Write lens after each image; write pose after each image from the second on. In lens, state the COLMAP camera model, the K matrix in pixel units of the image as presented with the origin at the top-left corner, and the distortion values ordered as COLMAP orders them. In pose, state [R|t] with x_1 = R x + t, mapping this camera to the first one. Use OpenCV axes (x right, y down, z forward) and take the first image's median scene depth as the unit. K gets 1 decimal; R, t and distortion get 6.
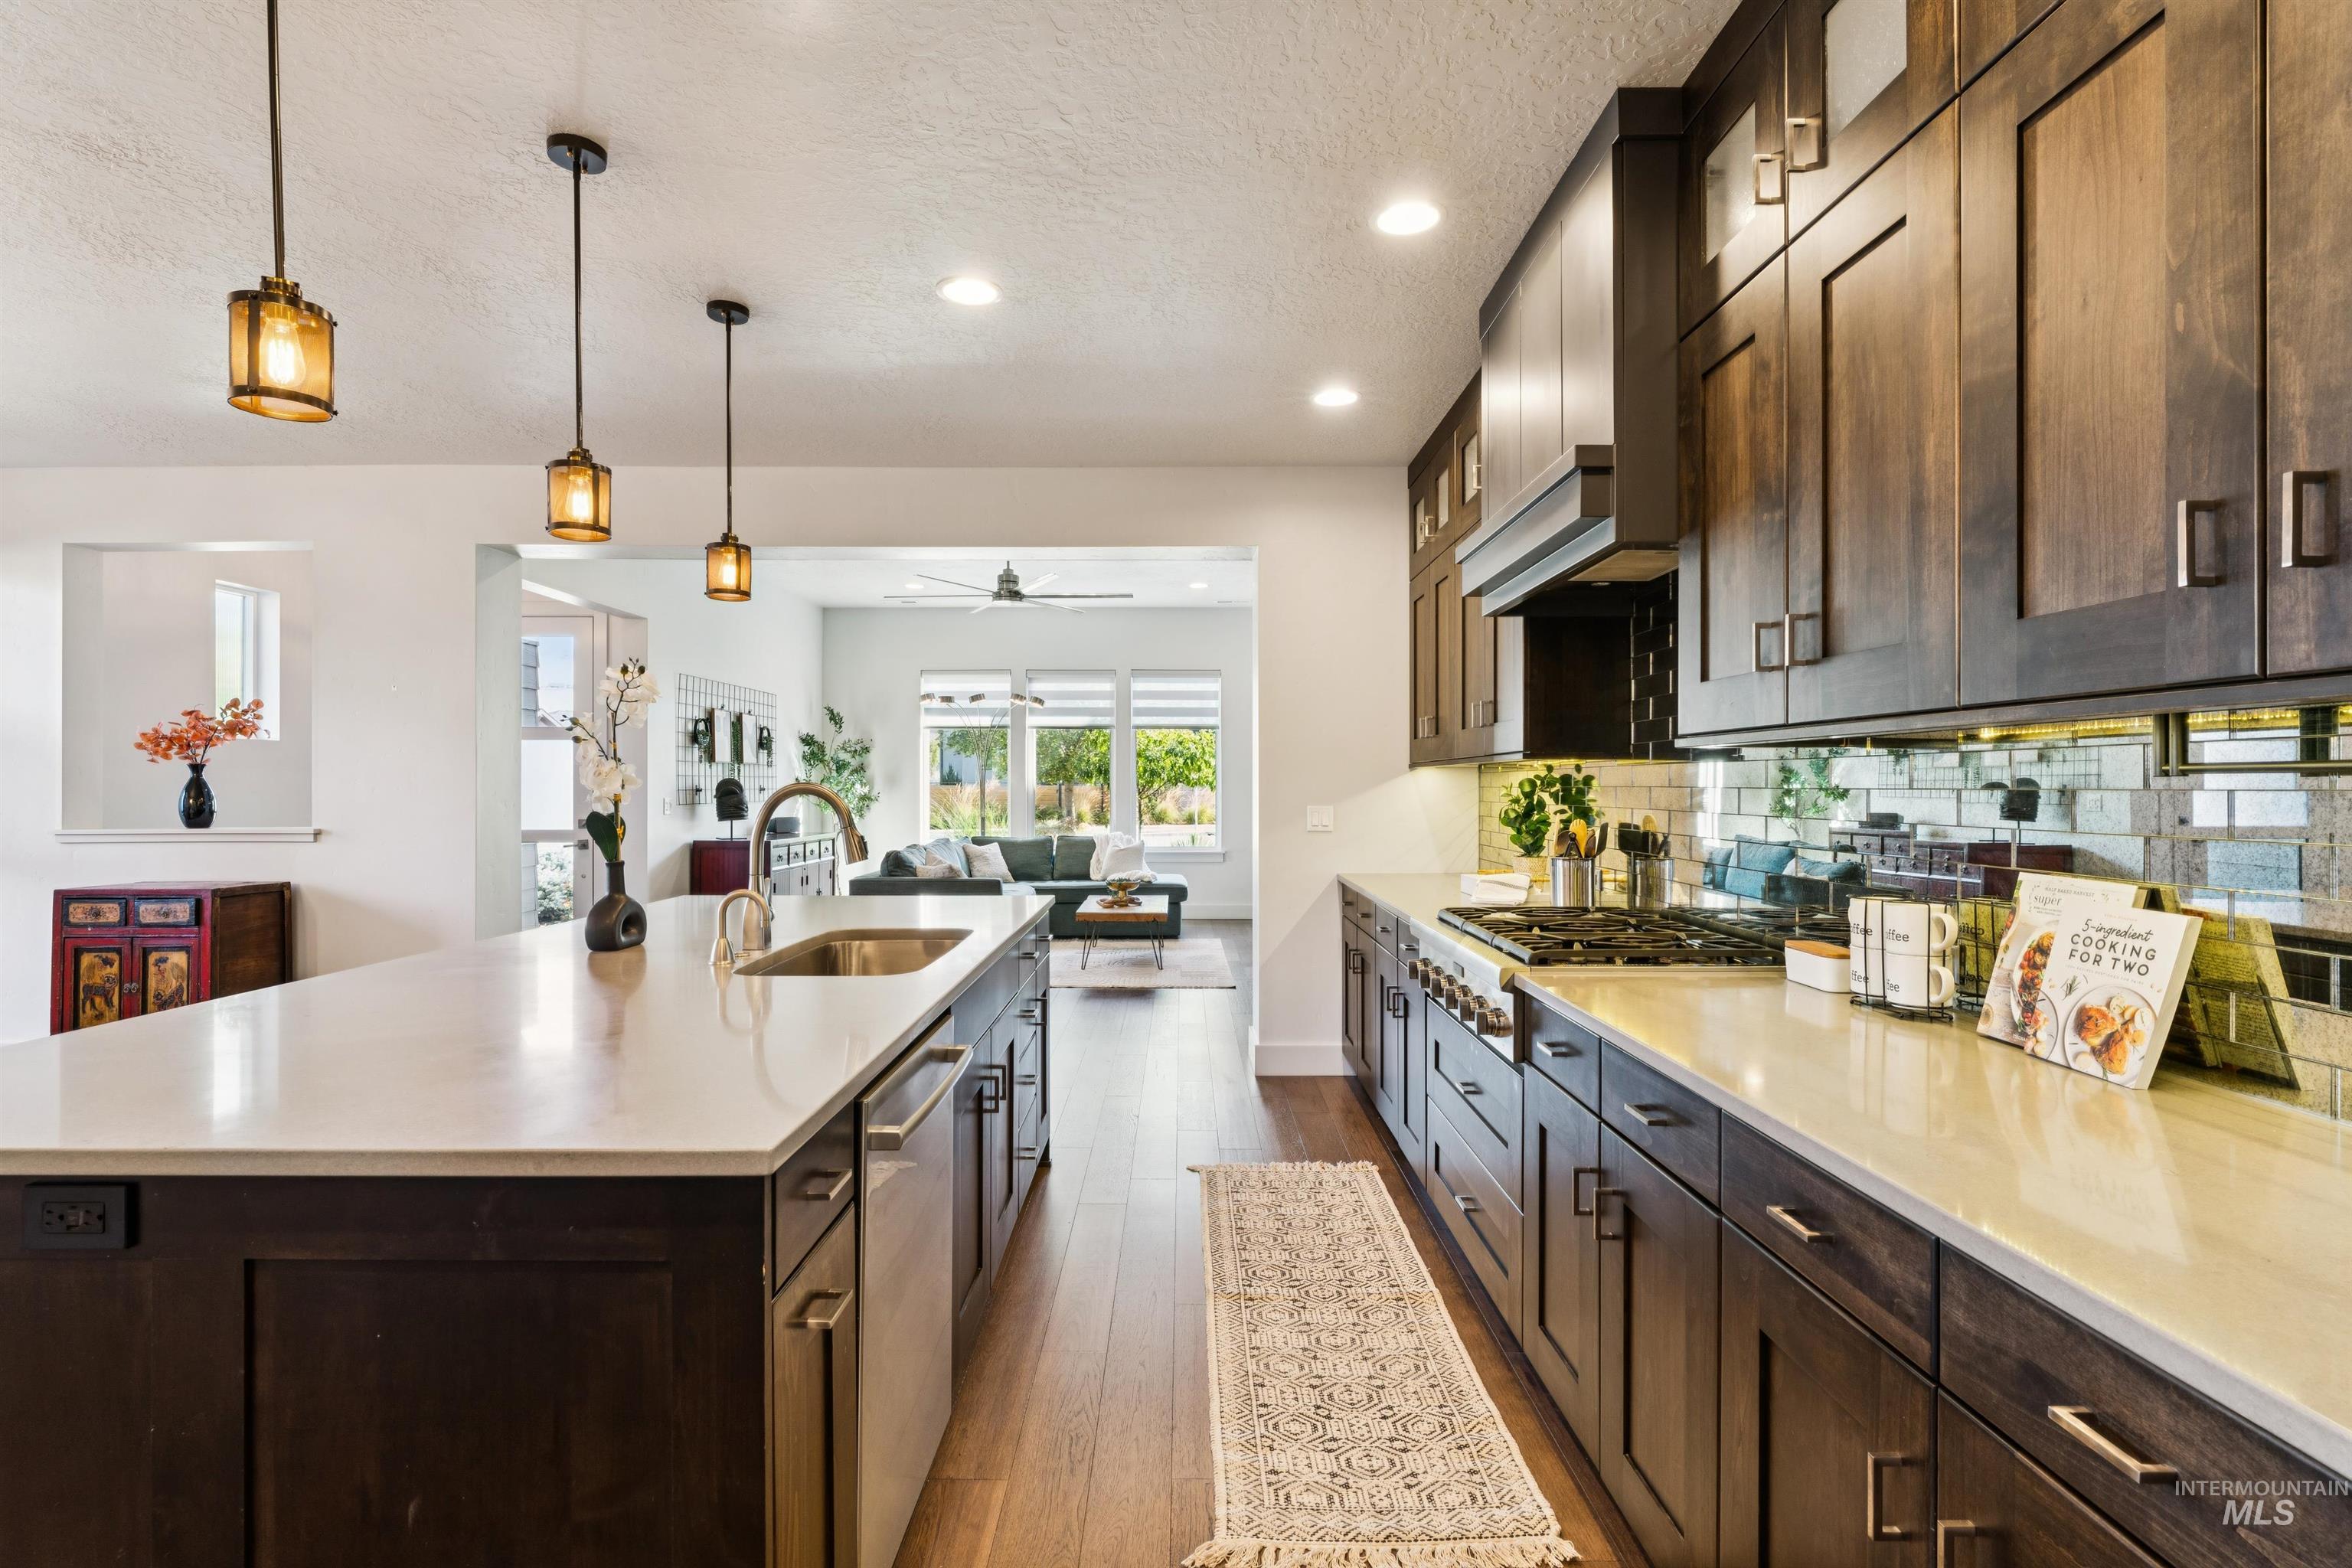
lens RADIAL K [[1056.2, 0, 1163.2], [0, 1056.2, 781.9], [0, 0, 1]] dist [-0.000257, 0.000799]
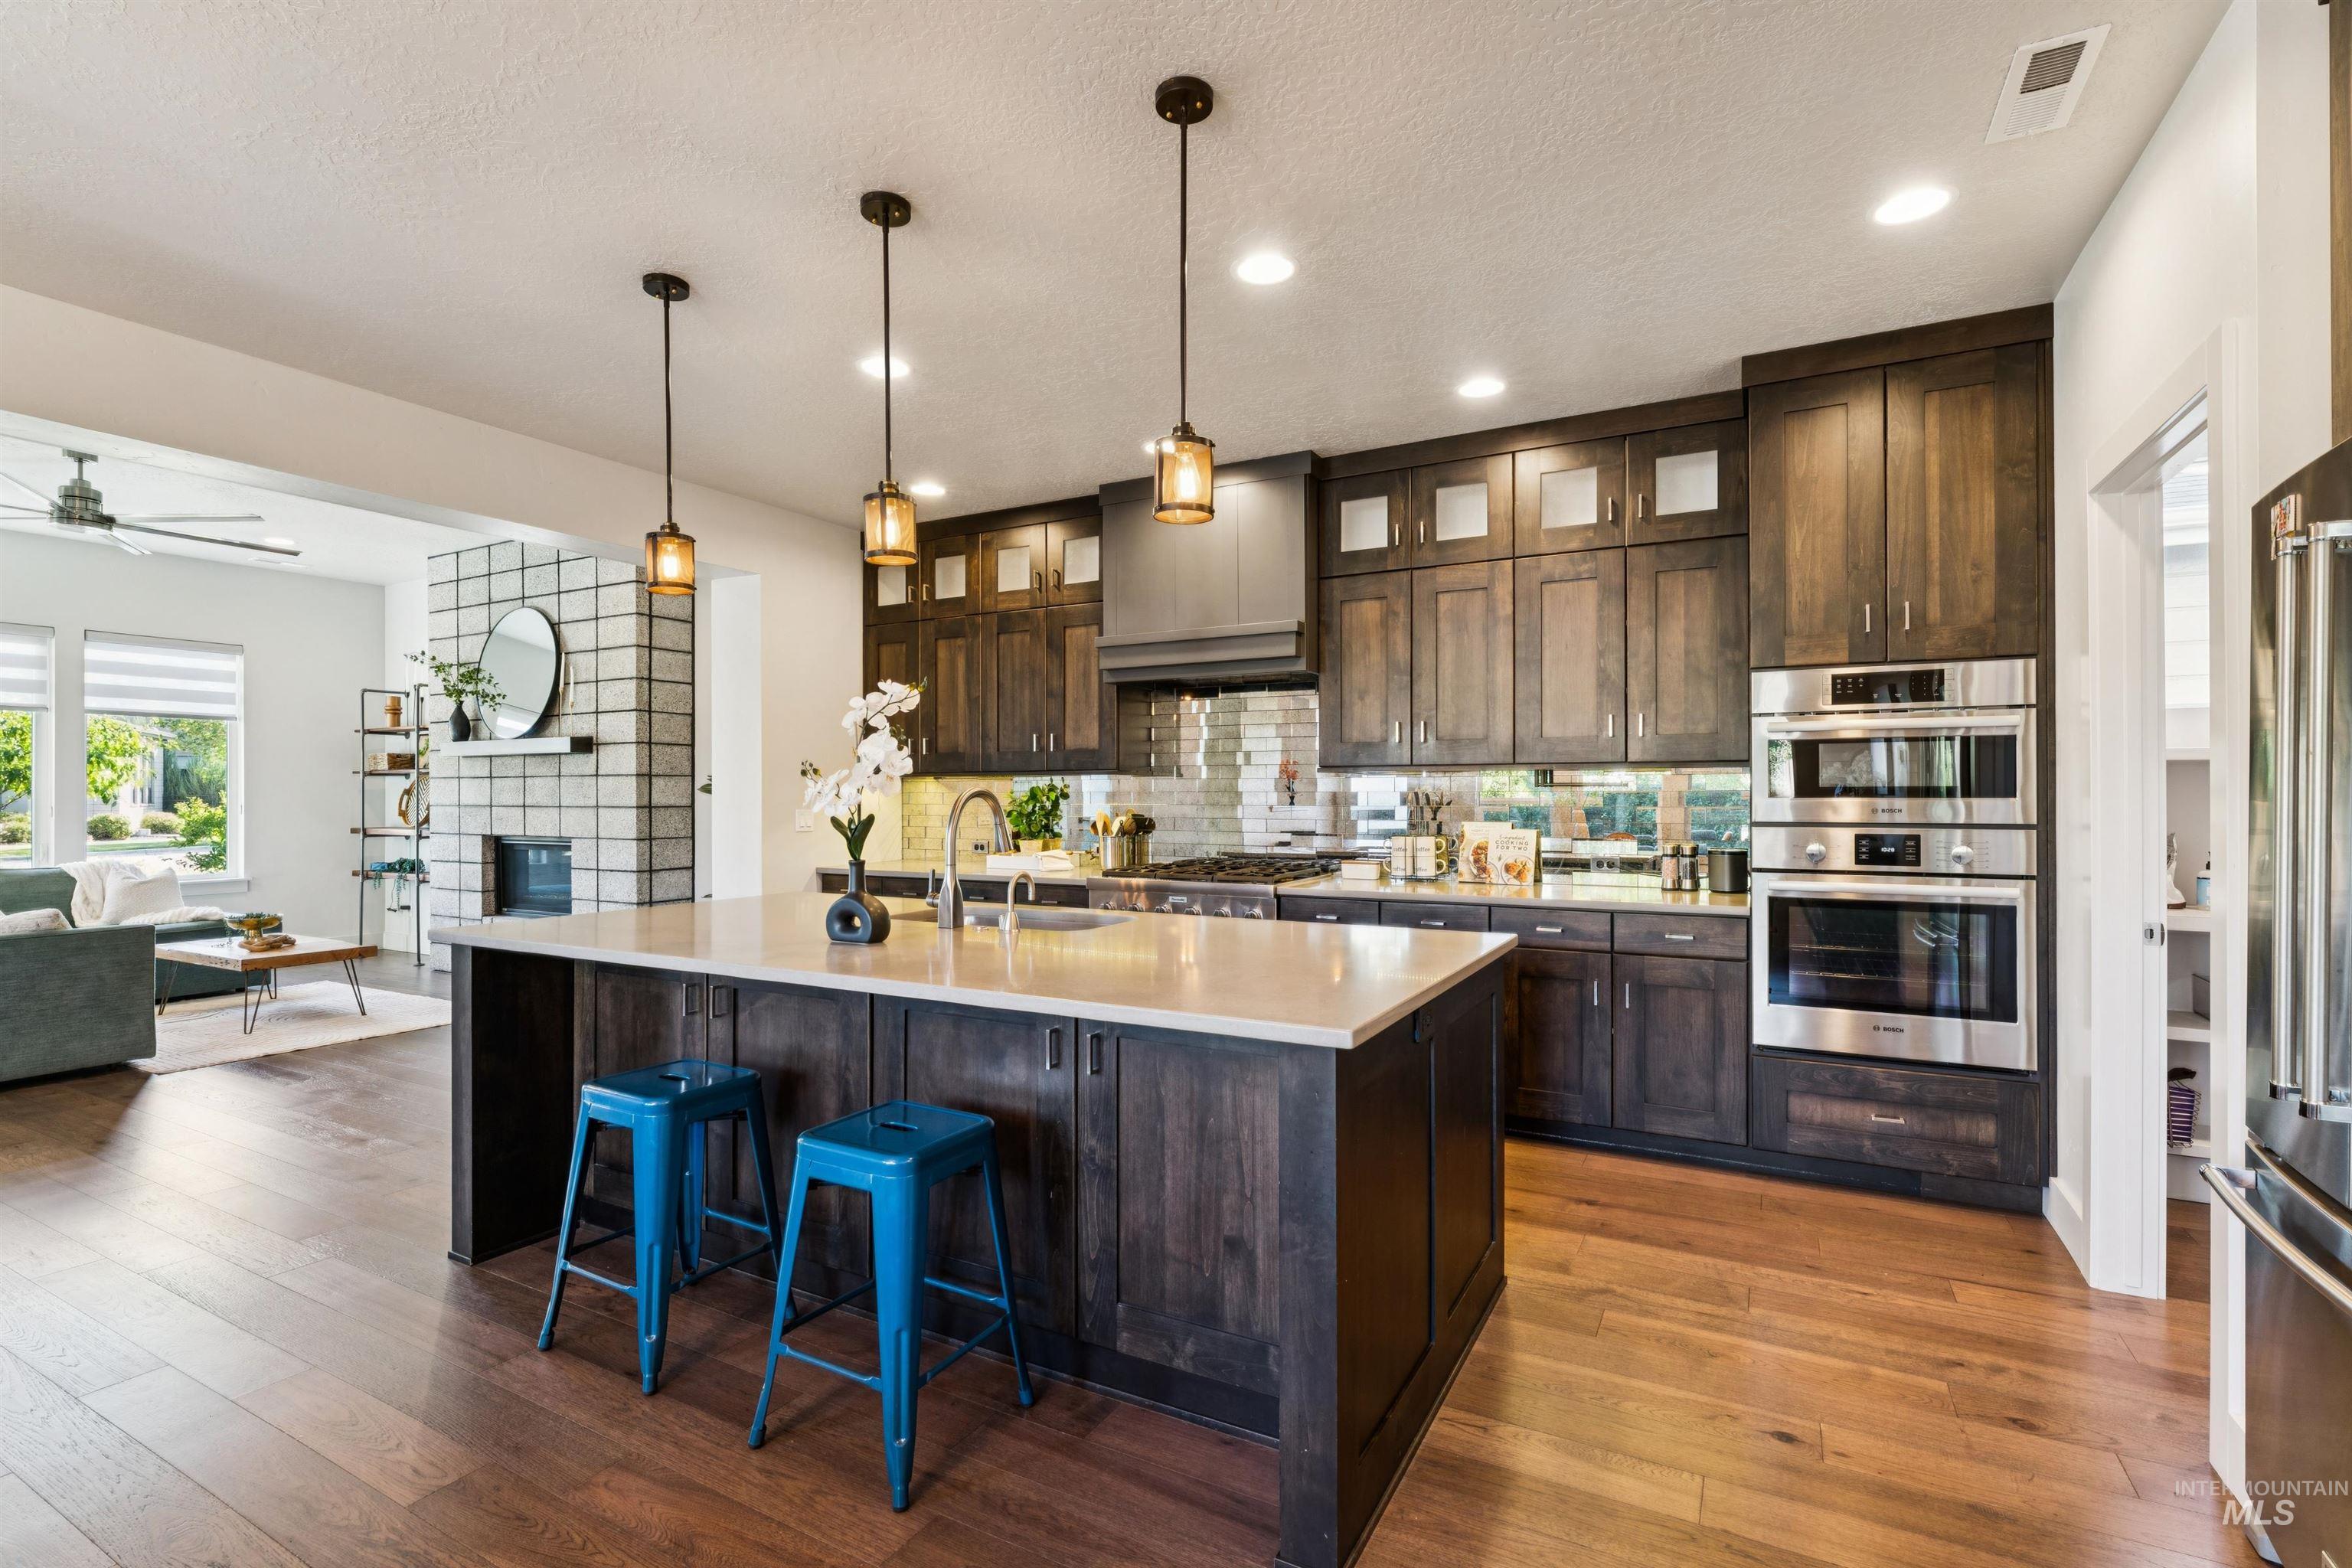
lens RADIAL K [[1056.2, 0, 1171.8], [0, 1056.2, 782.1], [0, 0, 1]] dist [-0.000257, 0.000799]
pose [[0.482335, 0.005082, 0.875972, -0.789215], [0.004249, 0.999958, -0.008141, 0.000966], [-0.875977, 0.007649, 0.482293, 0.139194]]
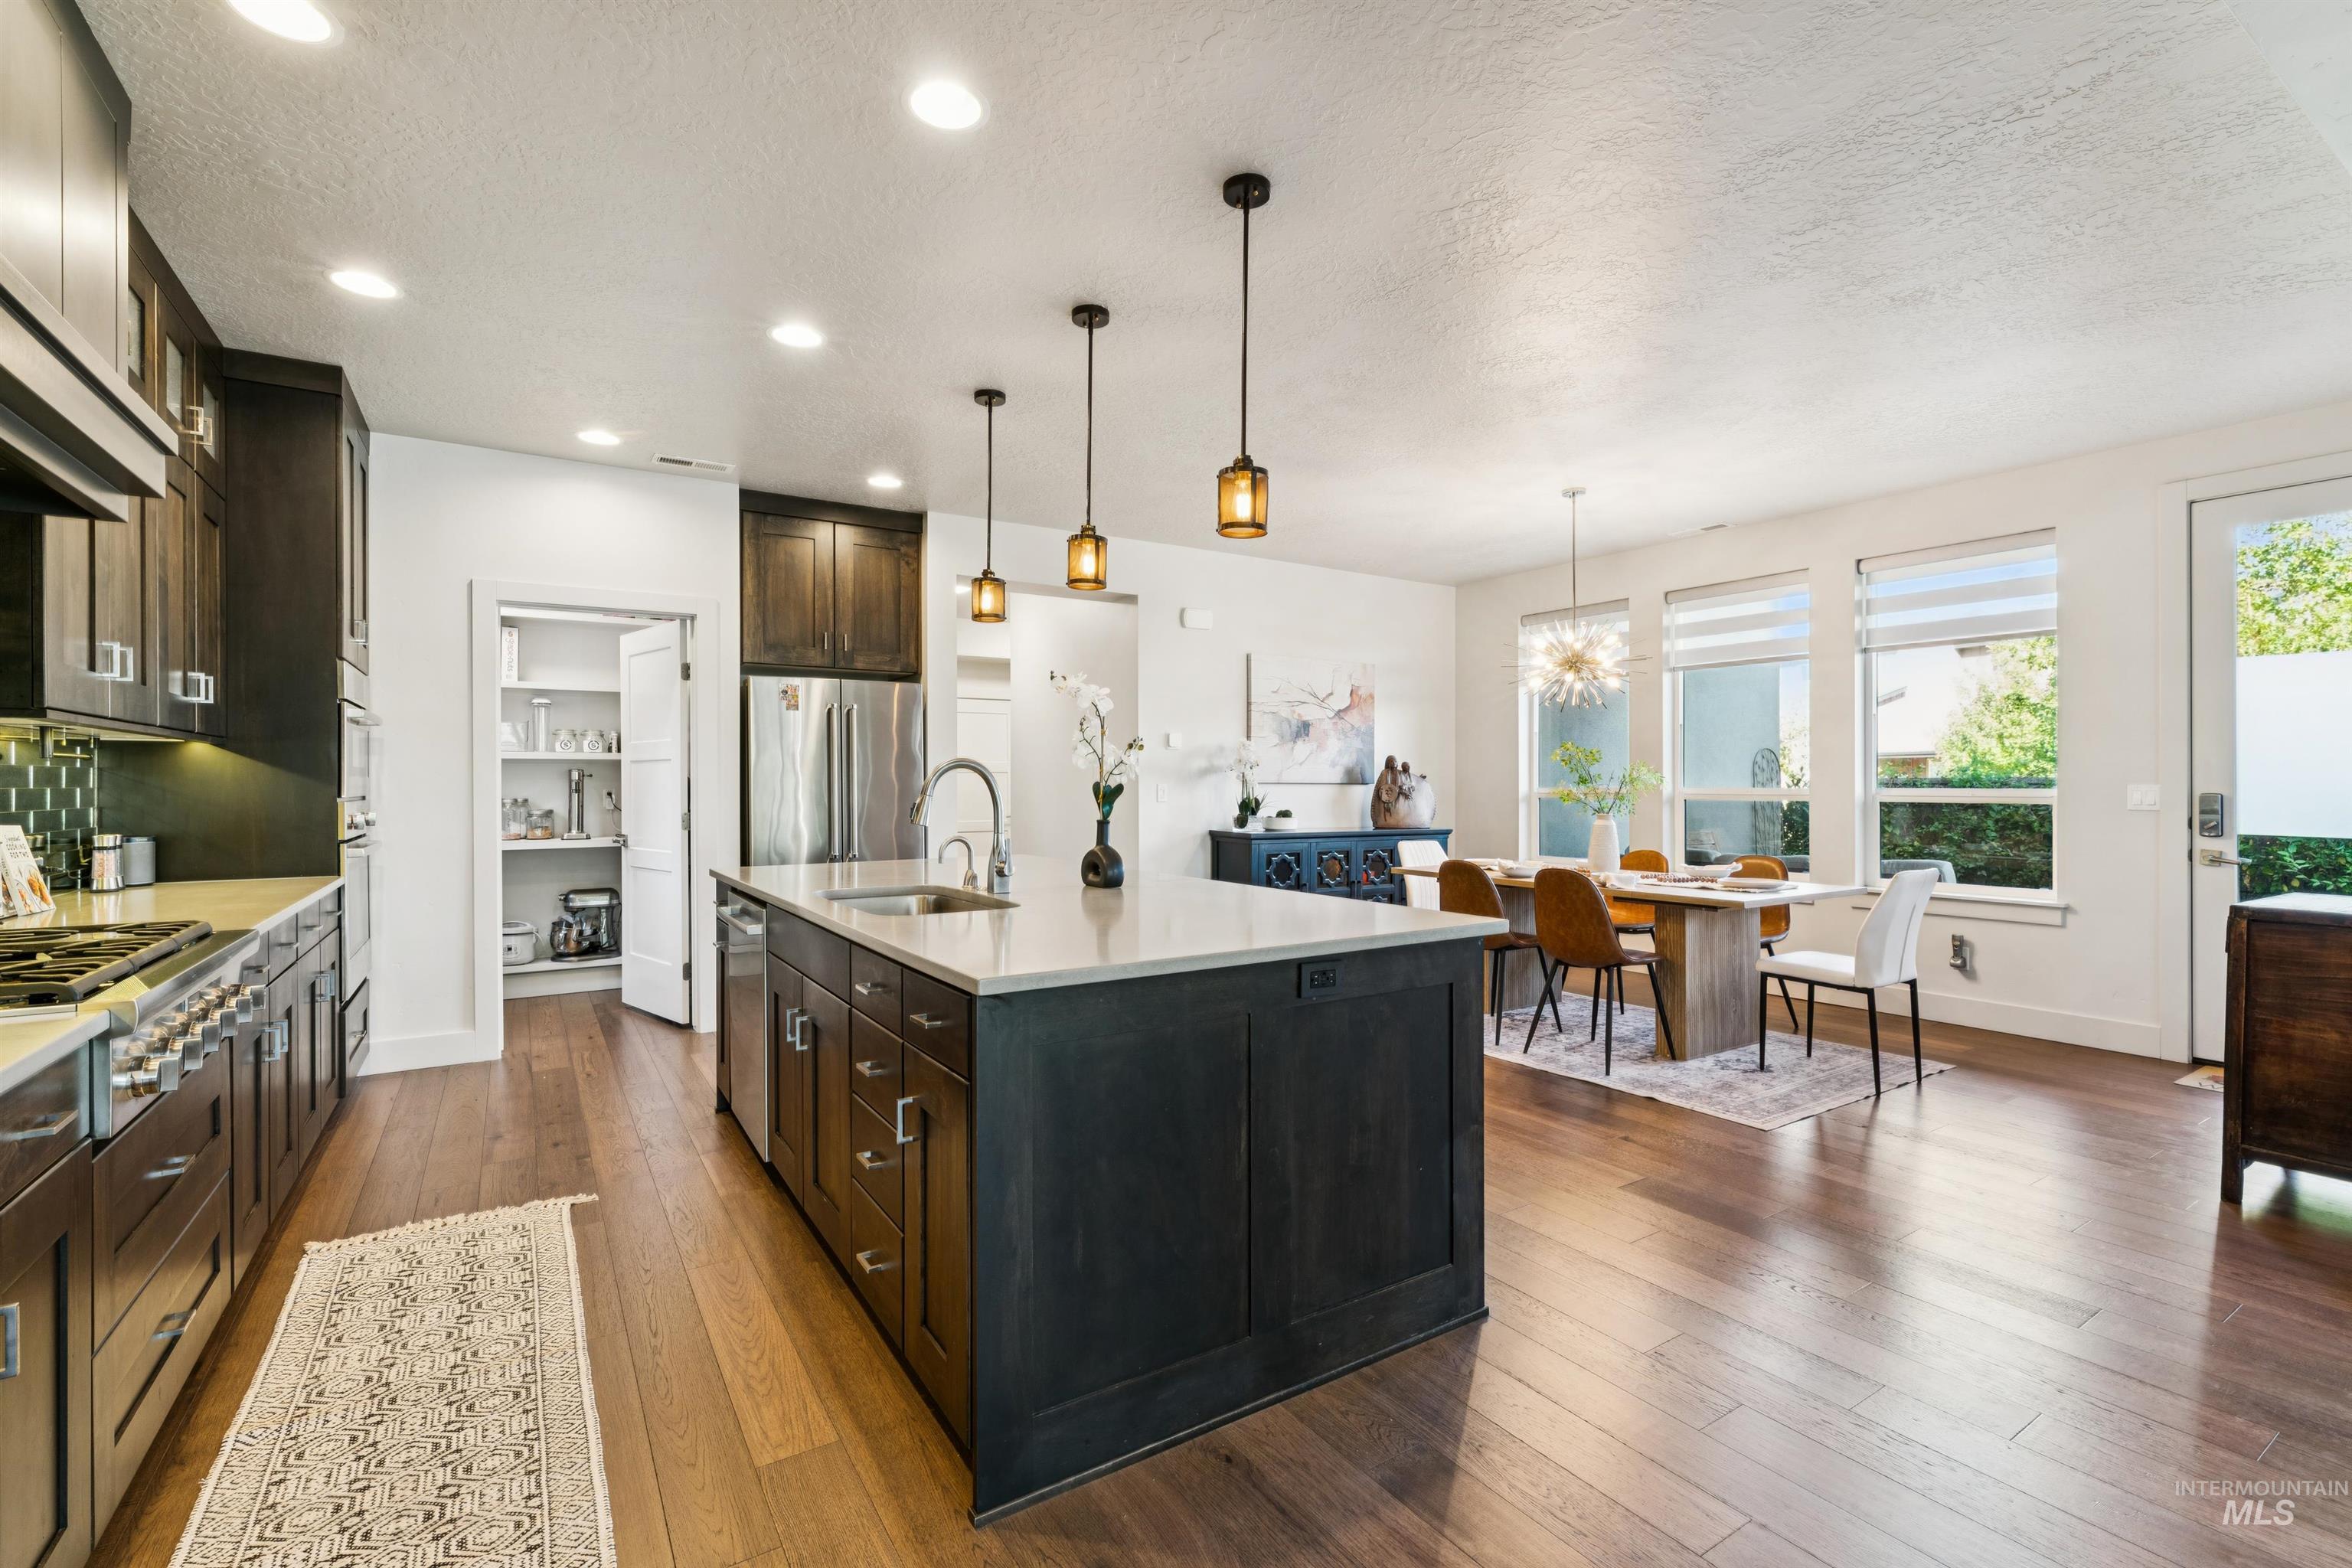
lens RADIAL K [[1056.2, 0, 1183.6], [0, 1056.2, 783.2], [0, 0, 1]] dist [-0.000257, 0.000799]
pose [[-0.834286, 0.003109, -0.551323, 0.071692], [0.003632, 0.999993, 0.000144, 0.017798], [0.551320, -0.001882, -0.834292, 1.317125]]
